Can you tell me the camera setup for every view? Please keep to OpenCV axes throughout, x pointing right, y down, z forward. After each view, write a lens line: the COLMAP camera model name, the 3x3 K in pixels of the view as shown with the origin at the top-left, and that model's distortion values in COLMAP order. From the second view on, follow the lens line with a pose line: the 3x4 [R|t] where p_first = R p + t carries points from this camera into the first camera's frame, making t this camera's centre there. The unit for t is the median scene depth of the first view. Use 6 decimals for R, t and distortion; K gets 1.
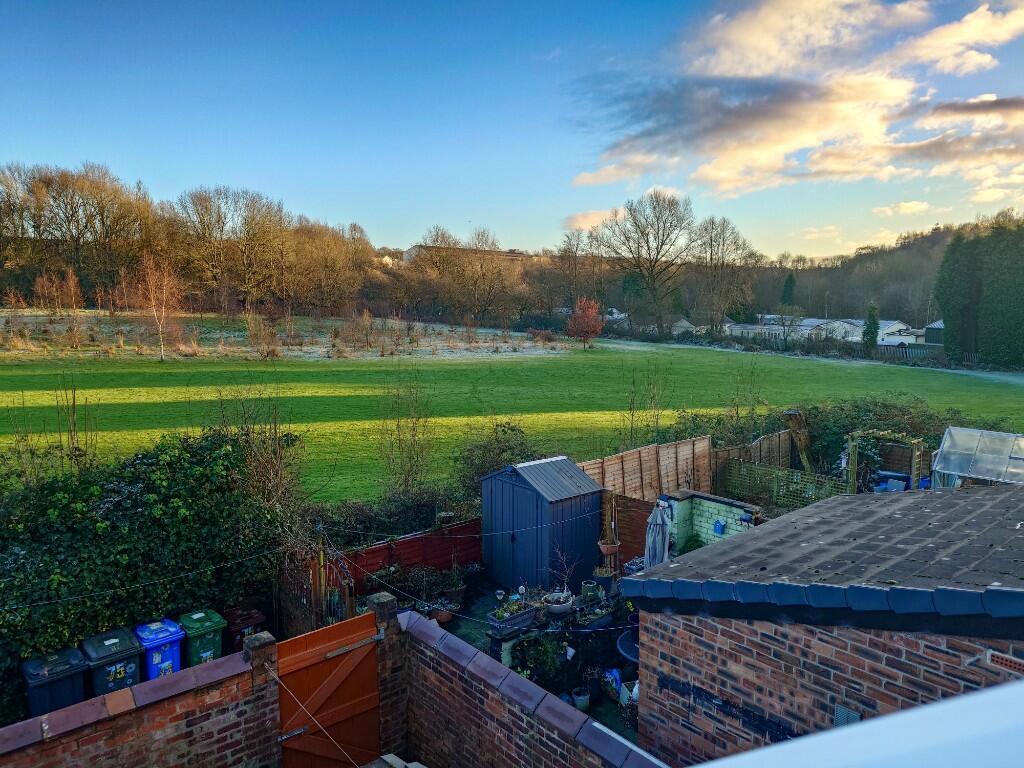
lens RADIAL K [[778.0, 0, 513.6], [0, 778.0, 497.4], [0, 0, 1]] dist [0.006228, 0.000812]
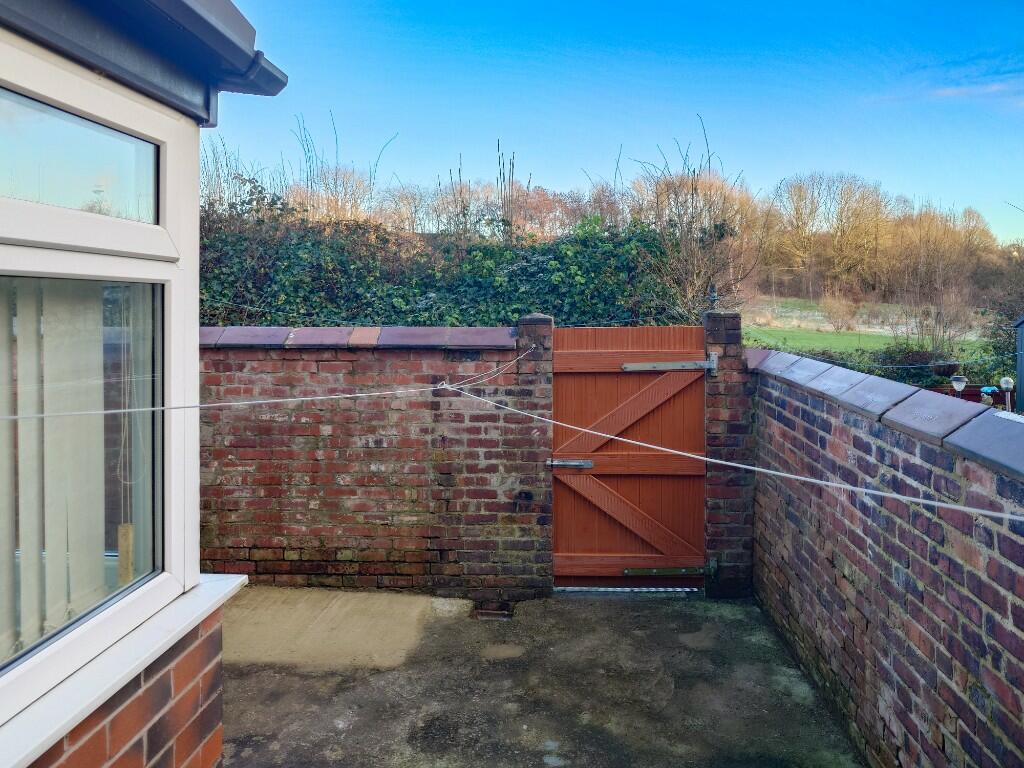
lens RADIAL K [[721.3, 0, 512.0], [0, 721.3, 384.0], [0, 0, 1]] dist [0.002692, -0.000642]
pose [[0.708981, 0.045781, -0.703740, 0.174387], [-0.175946, 0.977818, -0.113646, 0.330411], [0.682927, 0.204393, 0.701309, 0.473043]]
